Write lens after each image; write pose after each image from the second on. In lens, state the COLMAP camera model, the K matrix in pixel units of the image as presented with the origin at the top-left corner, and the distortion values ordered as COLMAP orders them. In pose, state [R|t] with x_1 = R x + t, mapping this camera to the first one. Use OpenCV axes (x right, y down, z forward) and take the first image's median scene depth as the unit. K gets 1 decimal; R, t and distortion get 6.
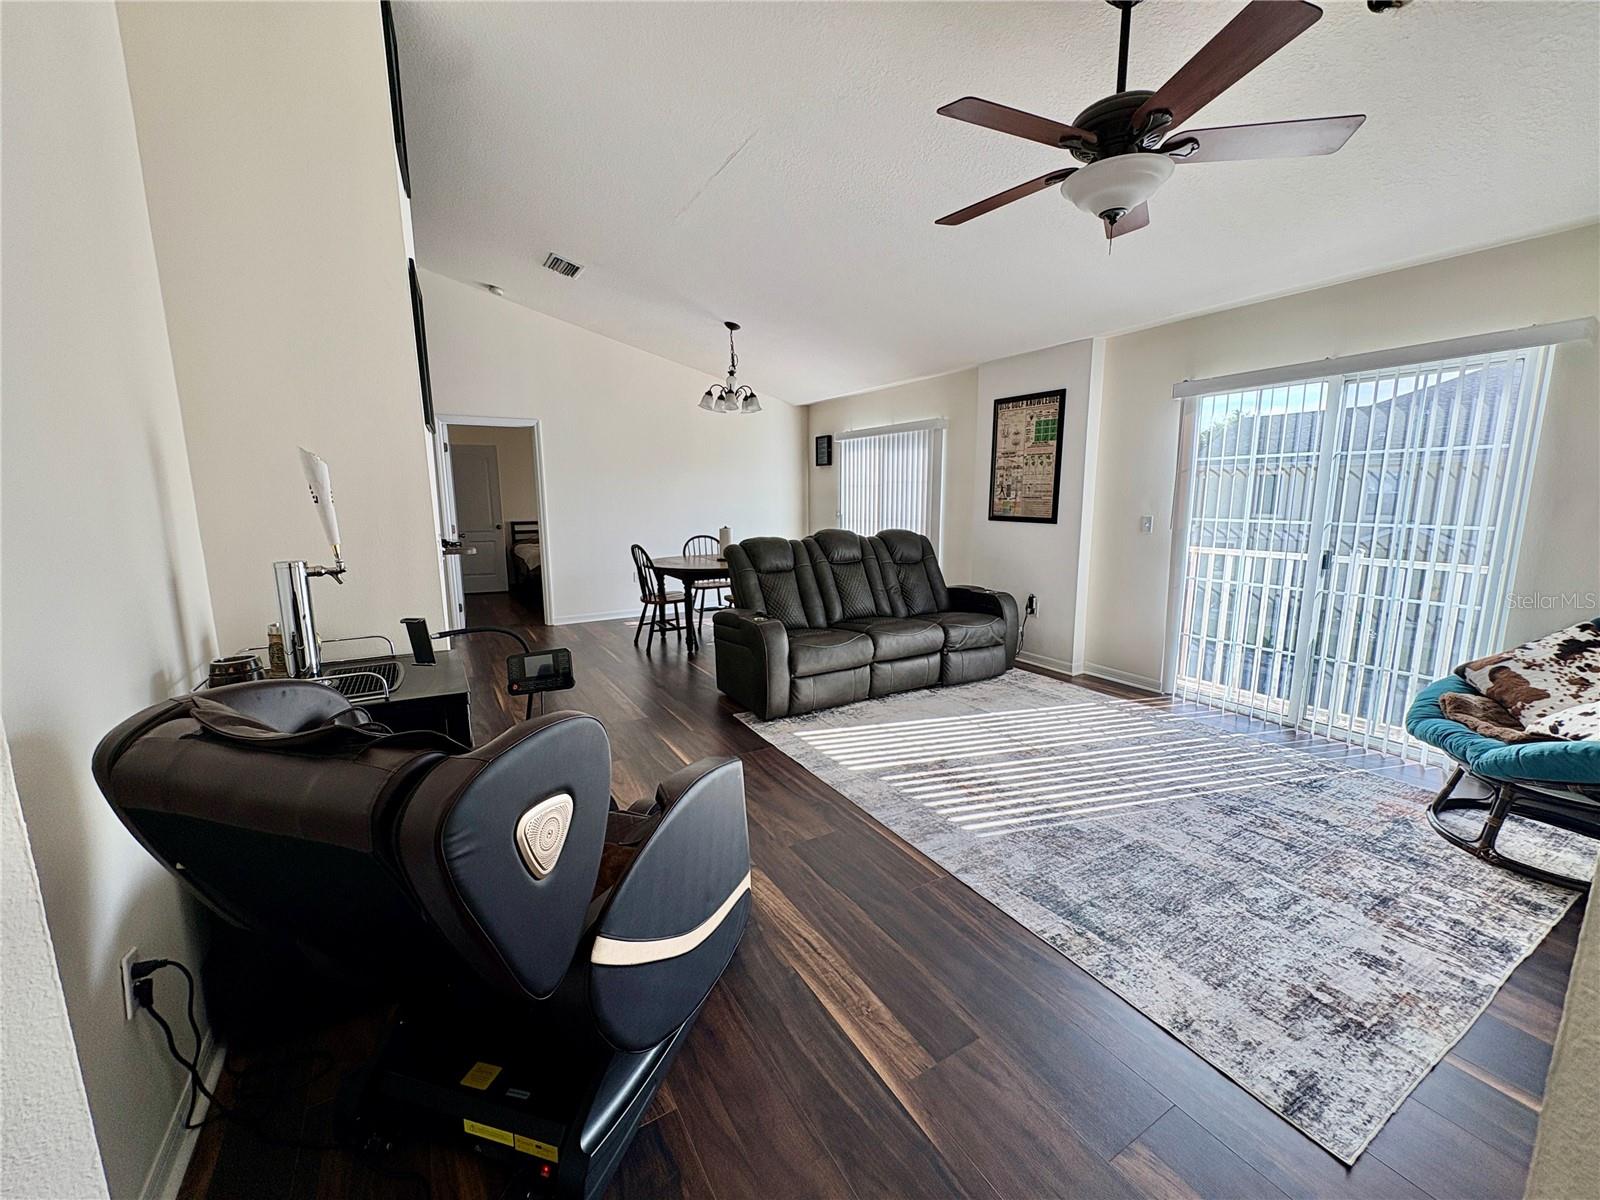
lens RADIAL K [[647.2, 0, 797.8], [0, 647.2, 598.9], [0, 0, 1]] dist [0.002563, 0.000117]
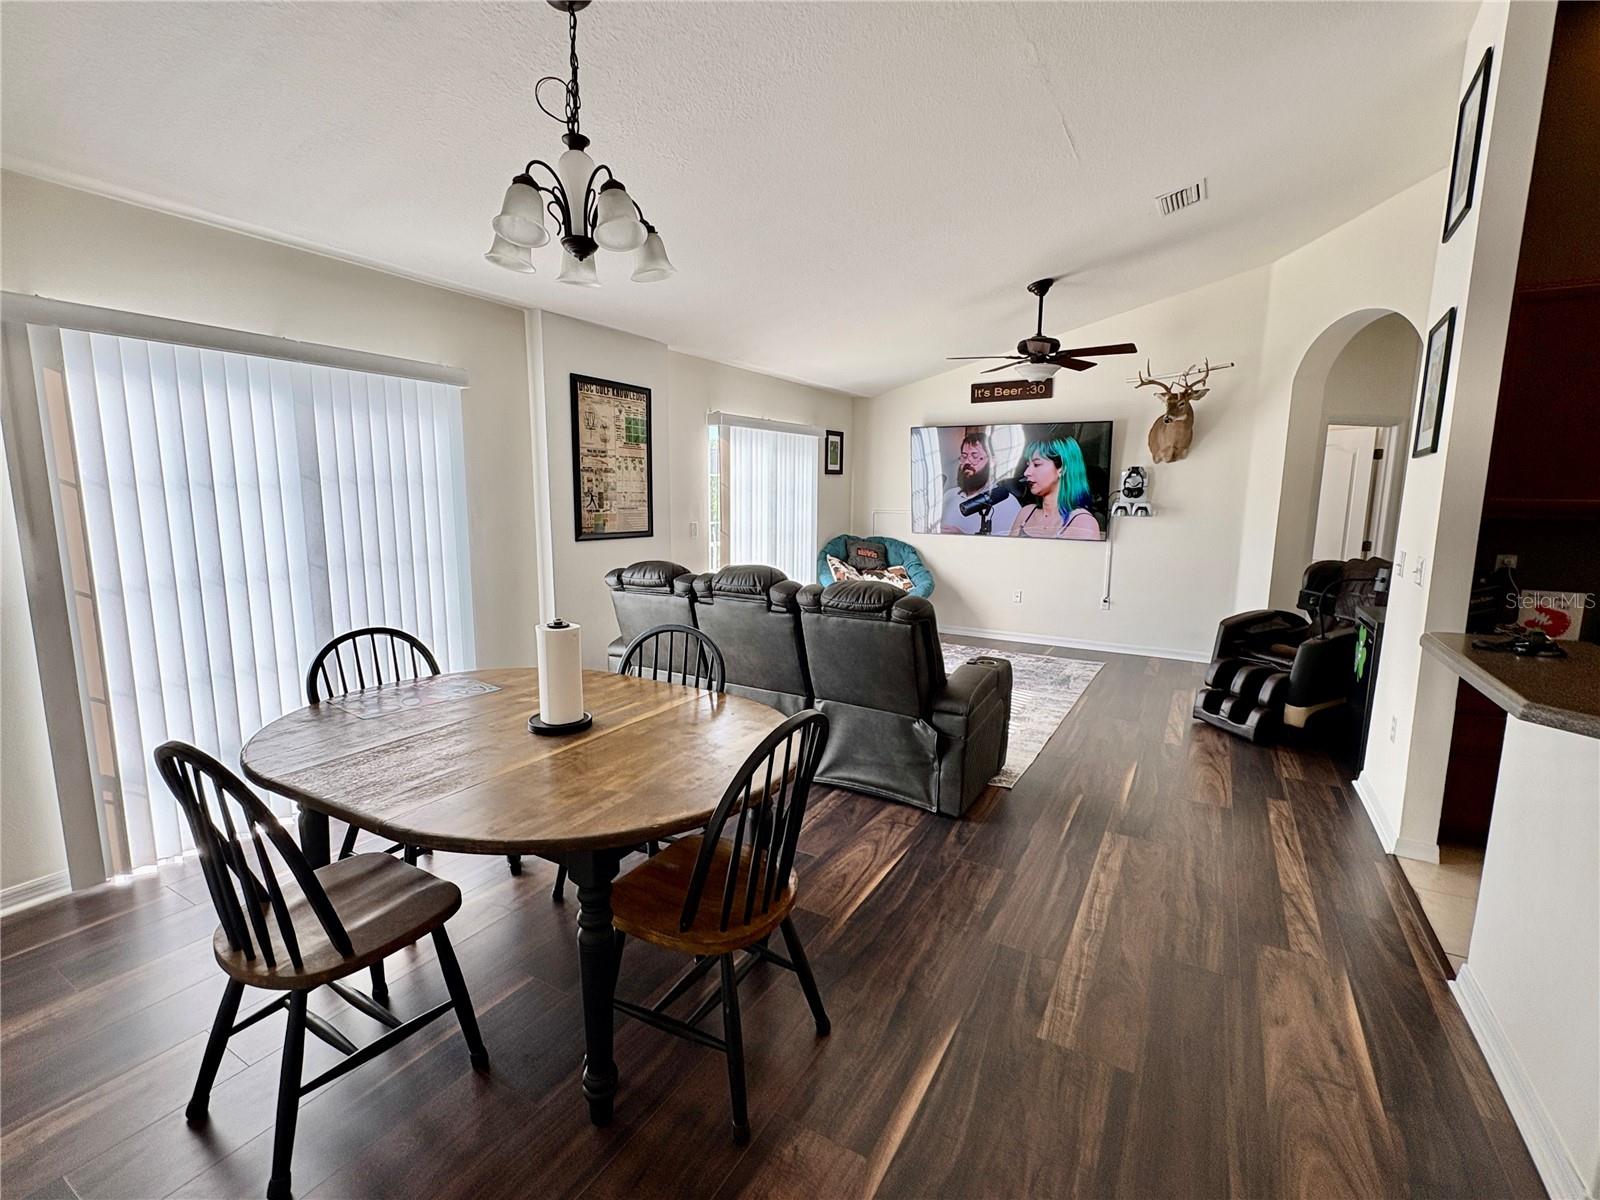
lens RADIAL K [[704.0, 0, 803.7], [0, 704.0, 599.9], [0, 0, 1]] dist [0.002995, -0.000702]
pose [[-0.490789, -0.134463, 0.860840, -0.759968], [0.135265, 0.964281, 0.227739, -0.301850], [-0.860715, 0.228213, -0.455070, 1.719736]]
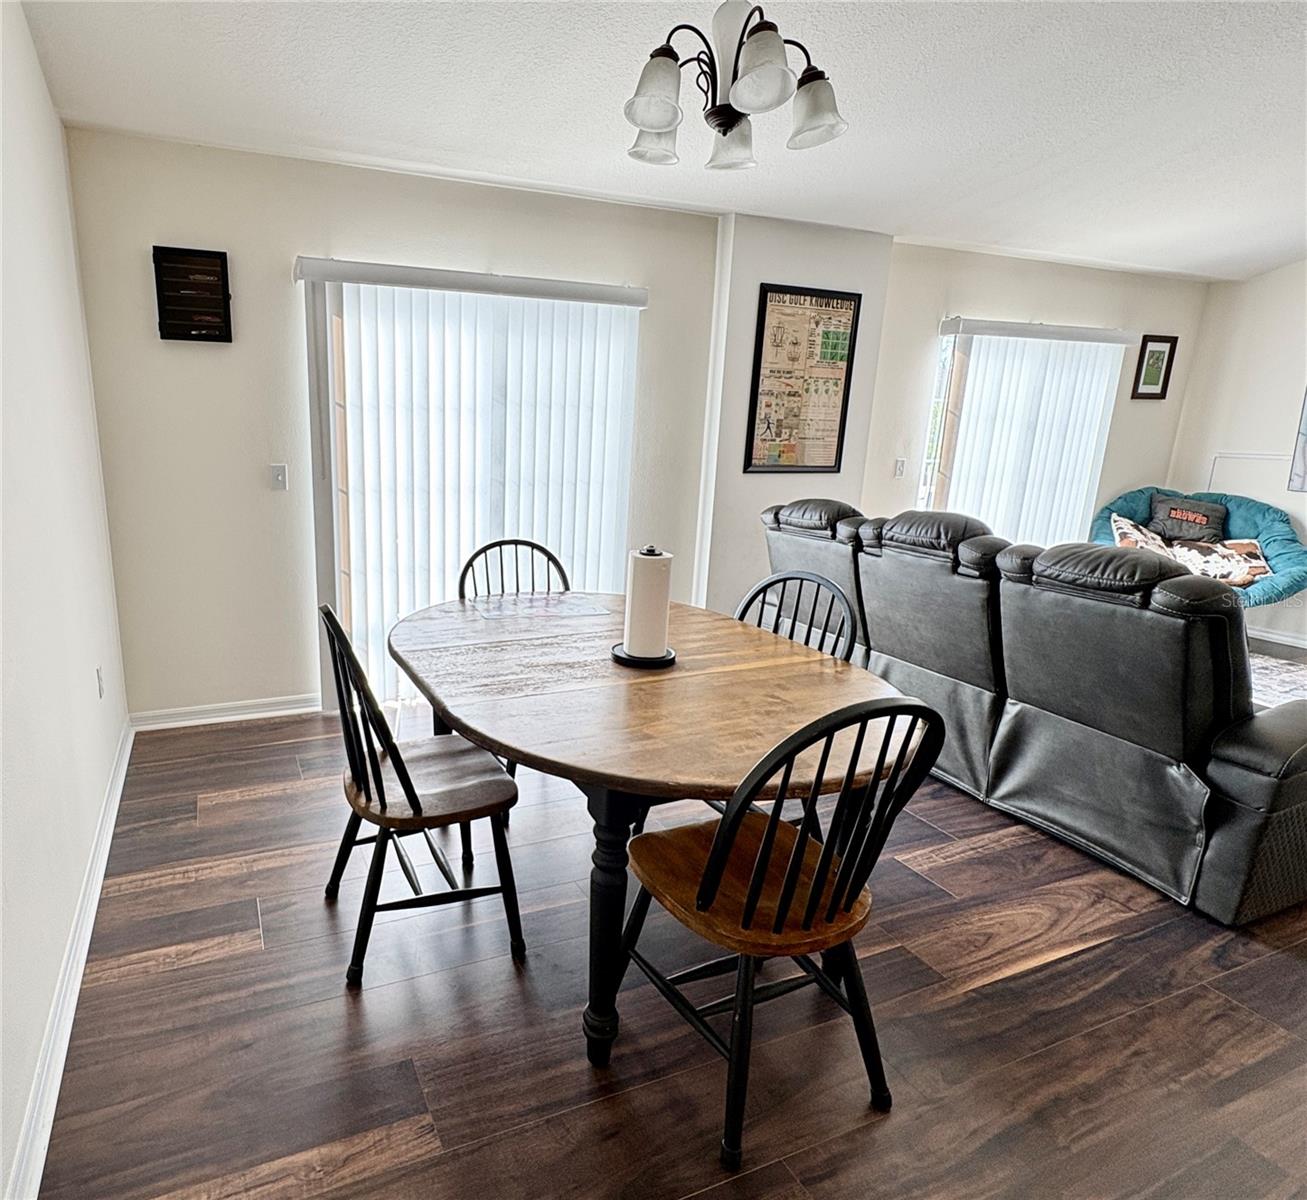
lens RADIAL K [[747.7, 0, 597.8], [0, 747.7, 612.5], [0, 0, 1]] dist [-0.003980, 0.003296]
pose [[0.152908, -0.226451, 0.961945, -0.725876], [0.145953, 0.967892, 0.204651, -0.240850], [-0.977403, 0.109107, 0.181050, 1.527138]]
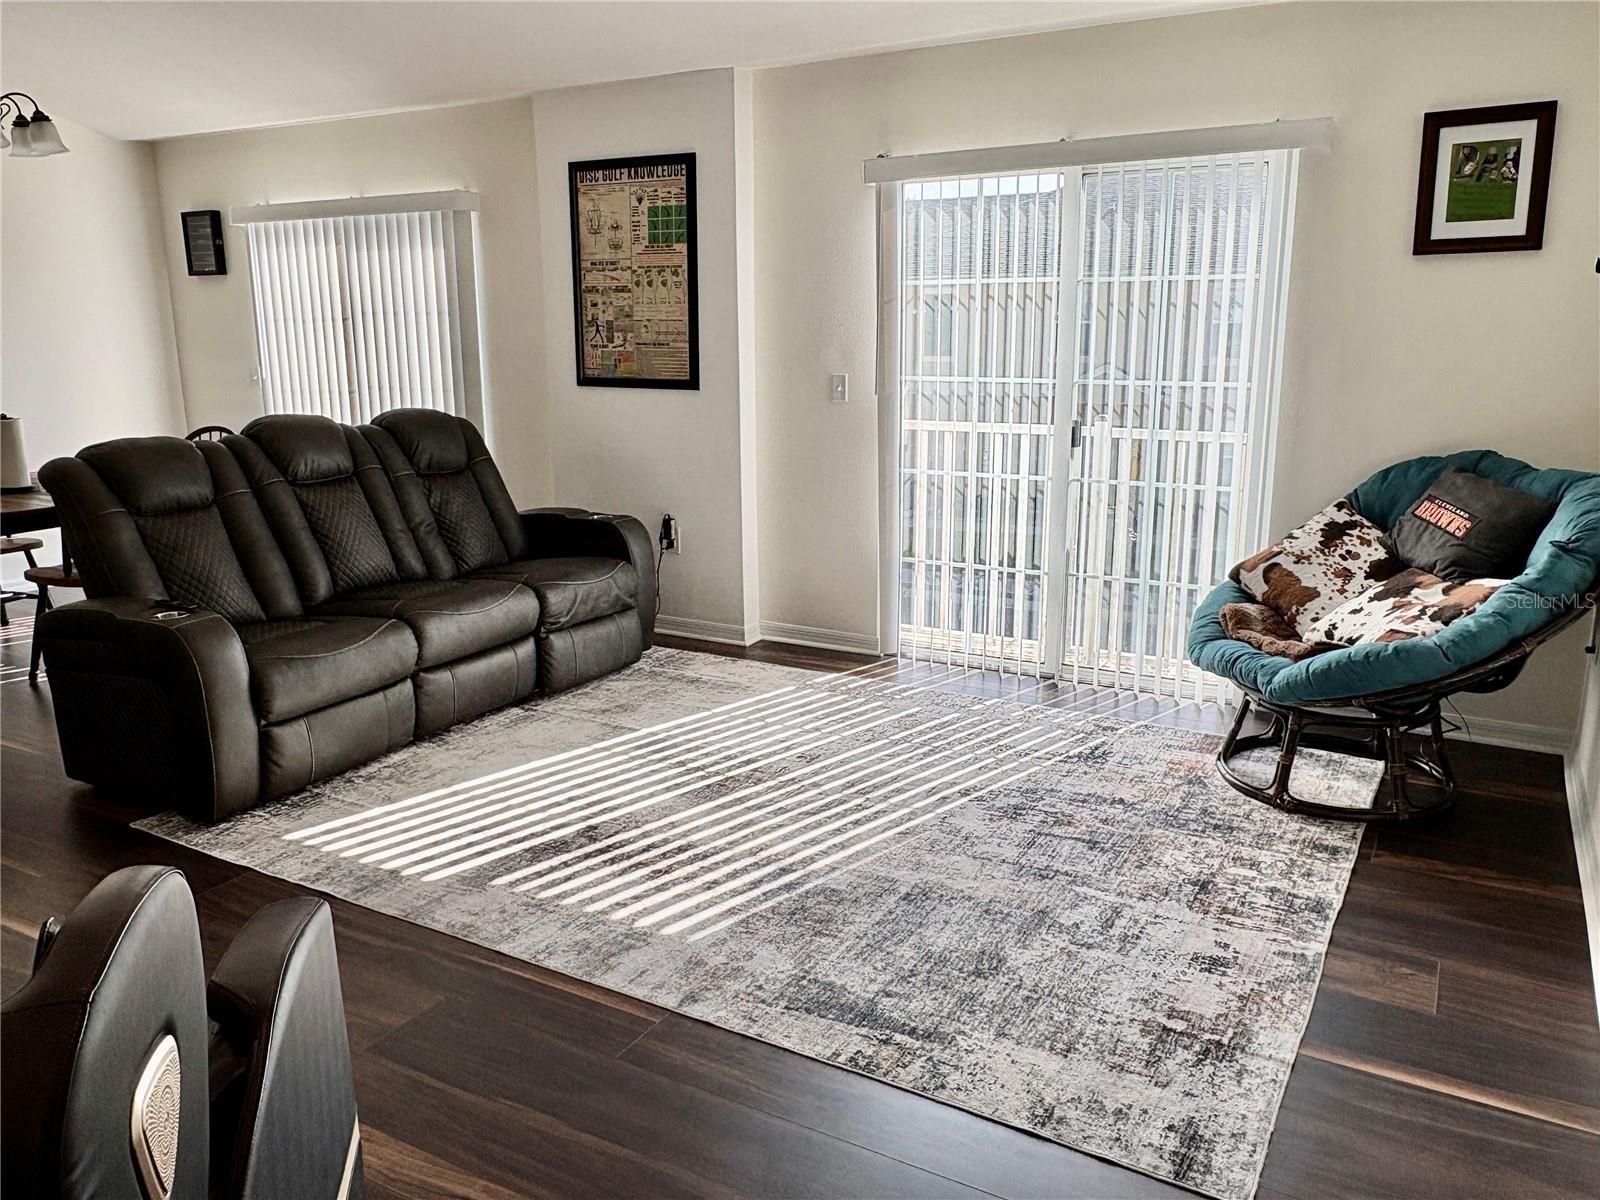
lens RADIAL K [[1228.3, 0, 801.4], [0, 1228.3, 602.6], [0, 0, 1]] dist [-0.001523, 0.001163]
pose [[0.864763, -0.114486, 0.488956, -0.106480], [0.083309, 0.992880, 0.085138, -0.017271], [-0.495222, -0.032890, 0.868144, -0.006340]]
